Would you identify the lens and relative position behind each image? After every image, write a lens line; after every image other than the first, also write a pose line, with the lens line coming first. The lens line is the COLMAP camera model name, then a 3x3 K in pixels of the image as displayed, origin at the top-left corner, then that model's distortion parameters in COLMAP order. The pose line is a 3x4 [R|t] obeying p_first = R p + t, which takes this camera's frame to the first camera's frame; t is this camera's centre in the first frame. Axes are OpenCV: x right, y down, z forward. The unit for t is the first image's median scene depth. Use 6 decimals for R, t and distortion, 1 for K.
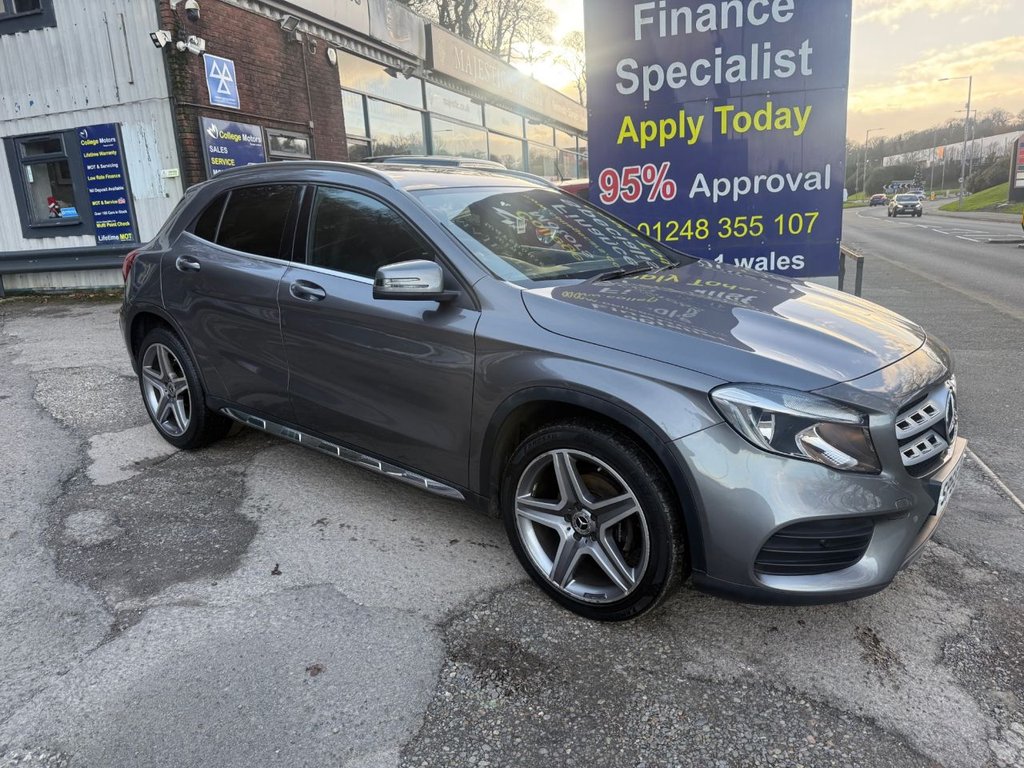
lens RADIAL K [[728.0, 0, 510.4], [0, 728.0, 393.2], [0, 0, 1]] dist [0.038402, -0.070484]
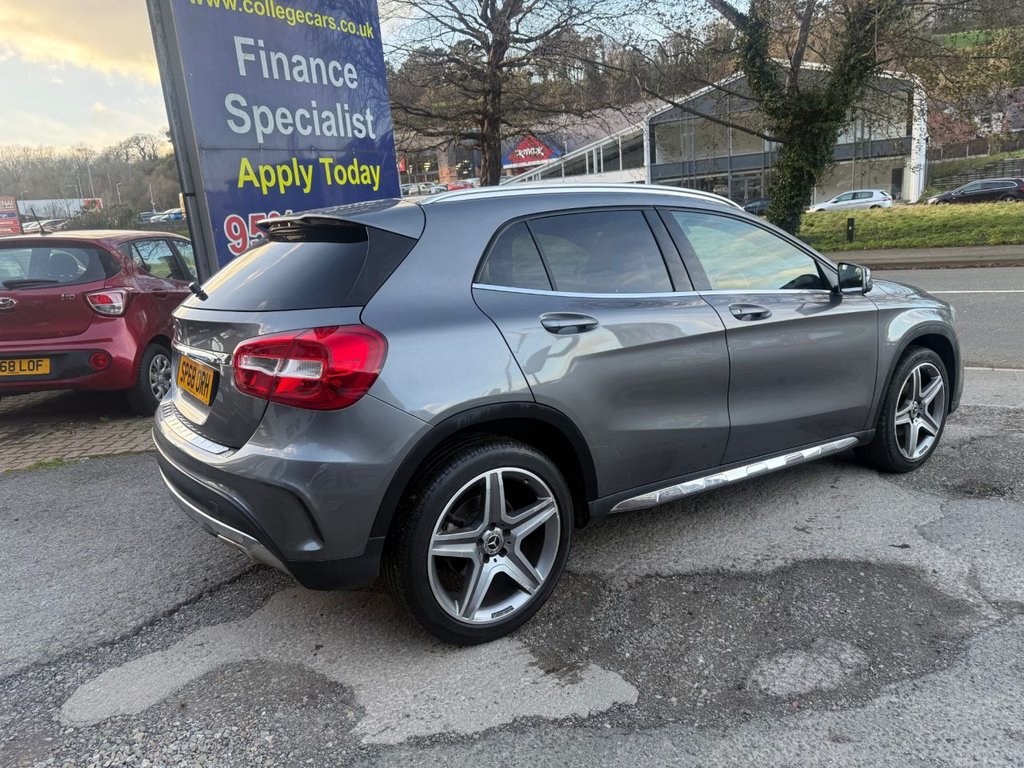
lens RADIAL K [[723.6, 0, 522.0], [0, 723.6, 382.4], [0, 0, 1]] dist [0.053087, -0.071451]
pose [[0.272110, -0.194130, 0.942481, -0.661703], [0.291270, 0.950108, 0.111607, -0.127204], [-0.917125, 0.244147, 0.315078, 0.504417]]
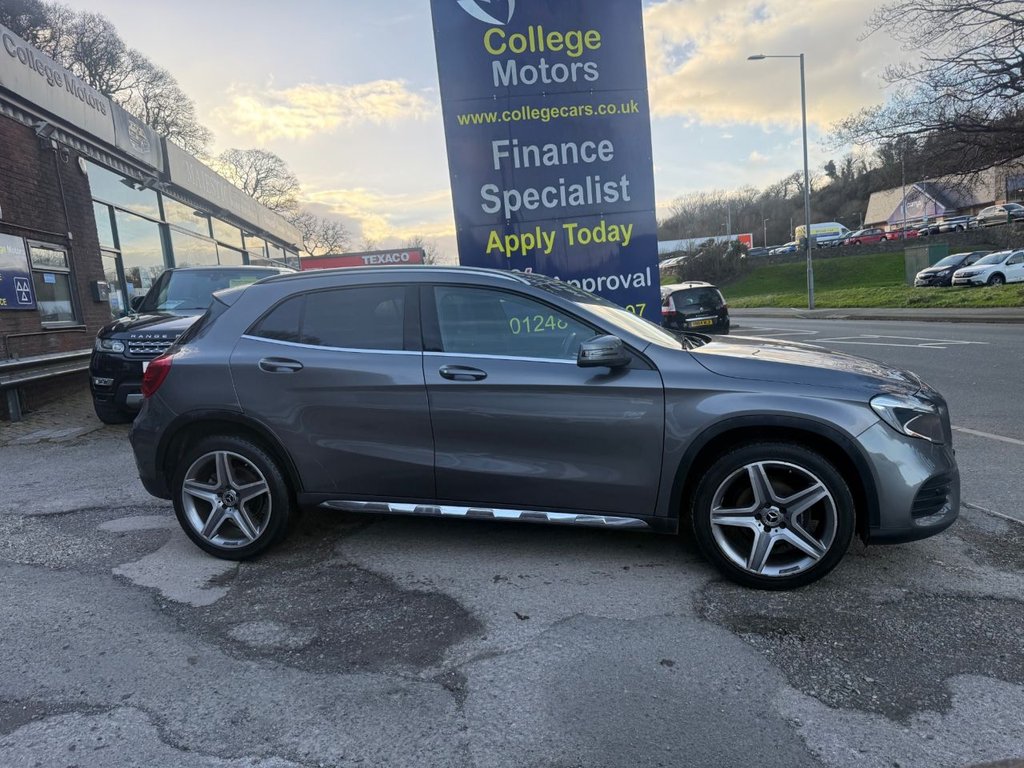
lens RADIAL K [[715.9, 0, 511.2], [0, 715.9, 399.5], [0, 0, 1]] dist [0.069100, -0.088366]
pose [[0.900518, -0.091319, 0.425120, -0.347541], [0.147236, 0.983981, -0.100518, 0.010949], [-0.409131, 0.153111, 0.899538, -0.014396]]
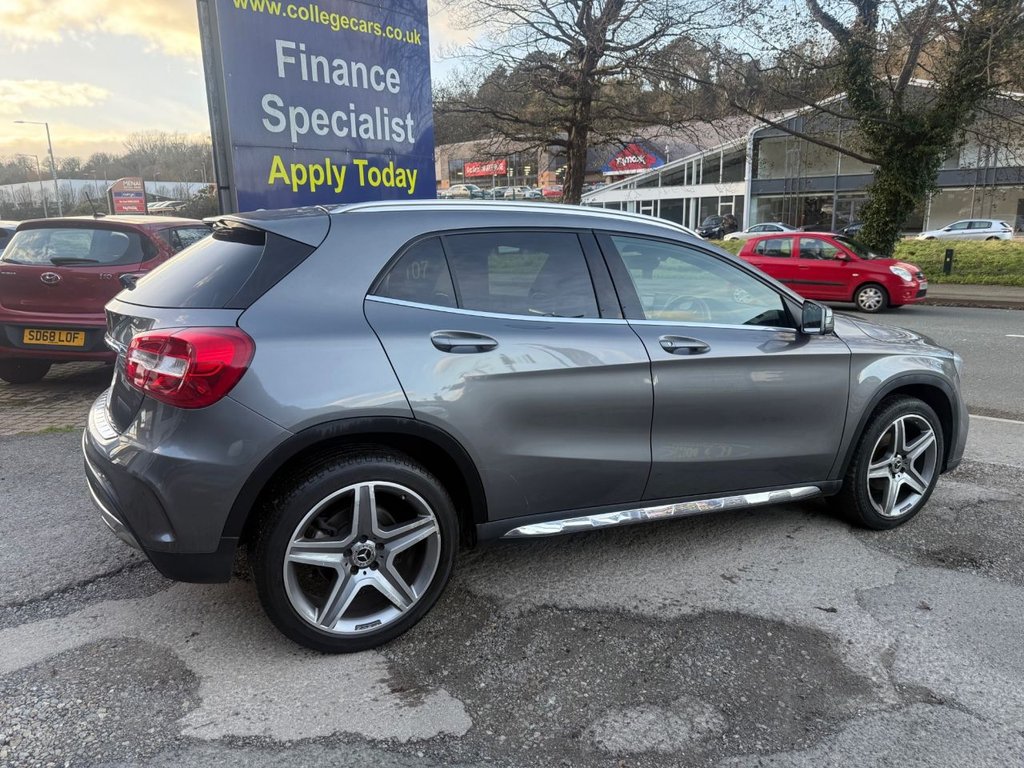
lens RADIAL K [[722.9, 0, 512.0], [0, 722.9, 384.0], [0, 0, 1]] dist [0.057591, -0.079544]
pose [[0.408967, -0.159318, 0.898534, -0.618817], [0.216263, 0.973513, 0.074180, -0.107235], [-0.886553, 0.163983, 0.432589, 0.405317]]
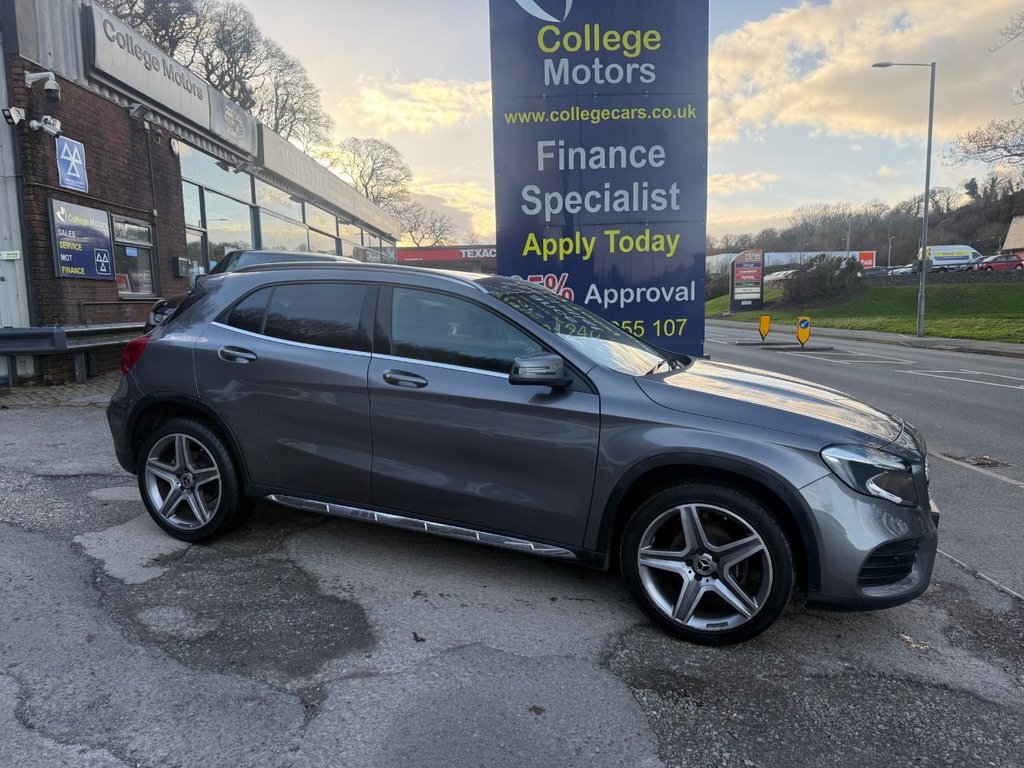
lens RADIAL K [[718.1, 0, 509.0], [0, 718.1, 402.9], [0, 0, 1]] dist [0.066656, -0.089574]
pose [[0.953102, -0.007879, 0.302548, -0.230286], [0.042280, 0.993325, -0.107324, 0.008912], [-0.299683, 0.115082, 0.947072, -0.037156]]
